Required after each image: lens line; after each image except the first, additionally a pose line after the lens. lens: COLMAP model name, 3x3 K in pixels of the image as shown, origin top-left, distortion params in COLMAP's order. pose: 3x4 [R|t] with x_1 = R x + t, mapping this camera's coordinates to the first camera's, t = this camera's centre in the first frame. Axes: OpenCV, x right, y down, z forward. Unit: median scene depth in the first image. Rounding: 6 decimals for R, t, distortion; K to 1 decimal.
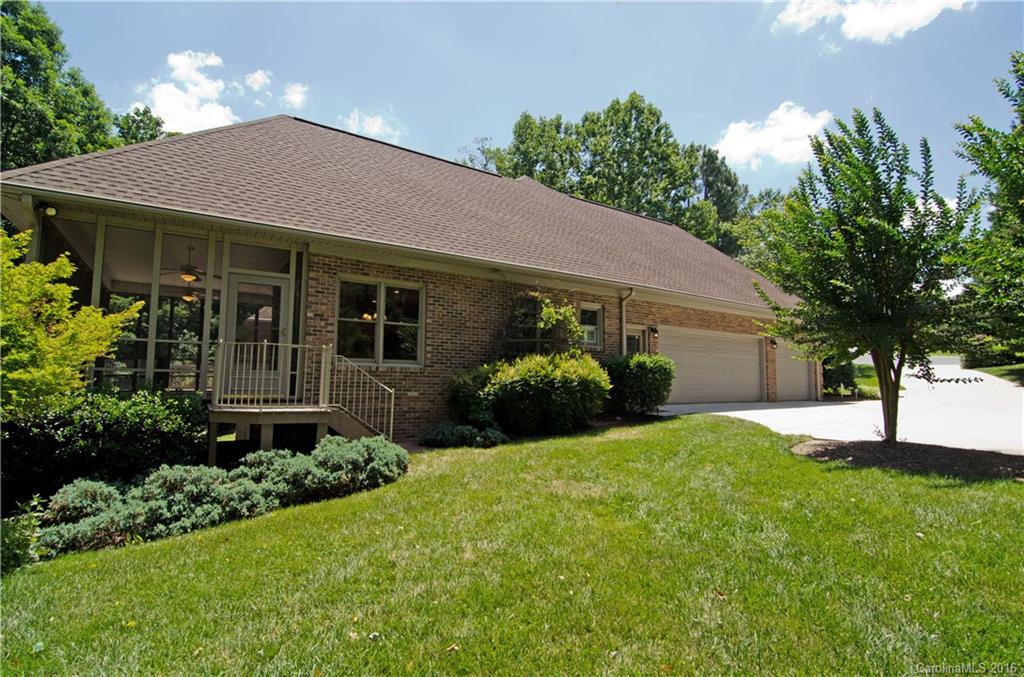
lens RADIAL K [[491.4, 0, 510.1], [0, 491.4, 341.9], [0, 0, 1]] dist [-0.012810, -0.000712]
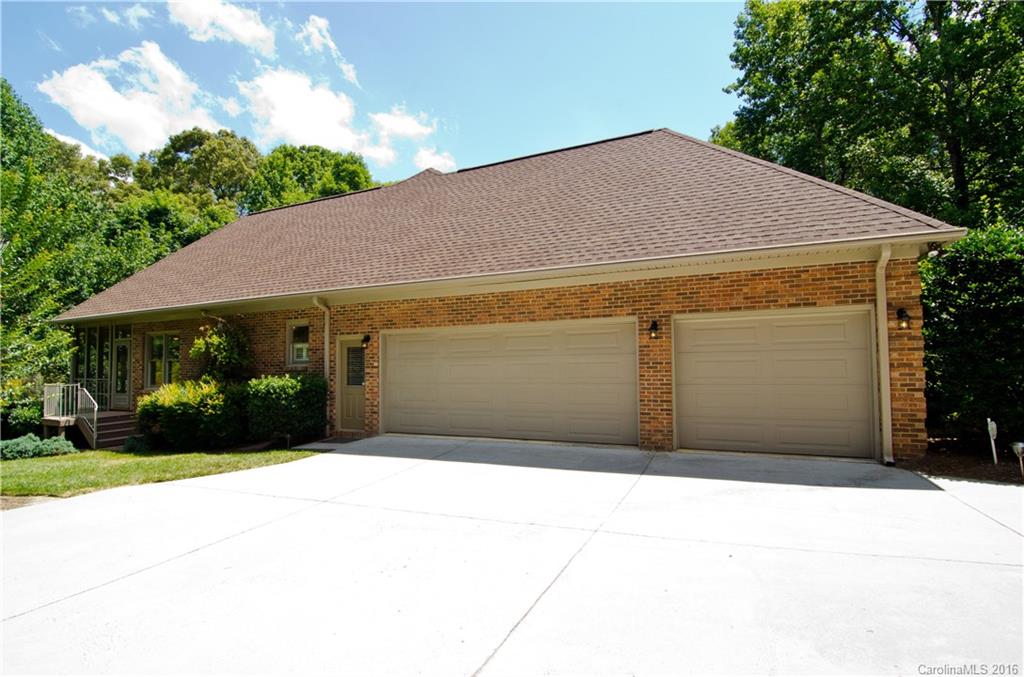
lens RADIAL K [[491.4, 0, 510.1], [0, 491.4, 341.9], [0, 0, 1]] dist [-0.012810, -0.000712]
pose [[0.533838, -0.075286, -0.842229, 0.985963], [0.077690, 0.996183, -0.039804, 0.027979], [0.842010, -0.044184, 0.537649, 0.700959]]
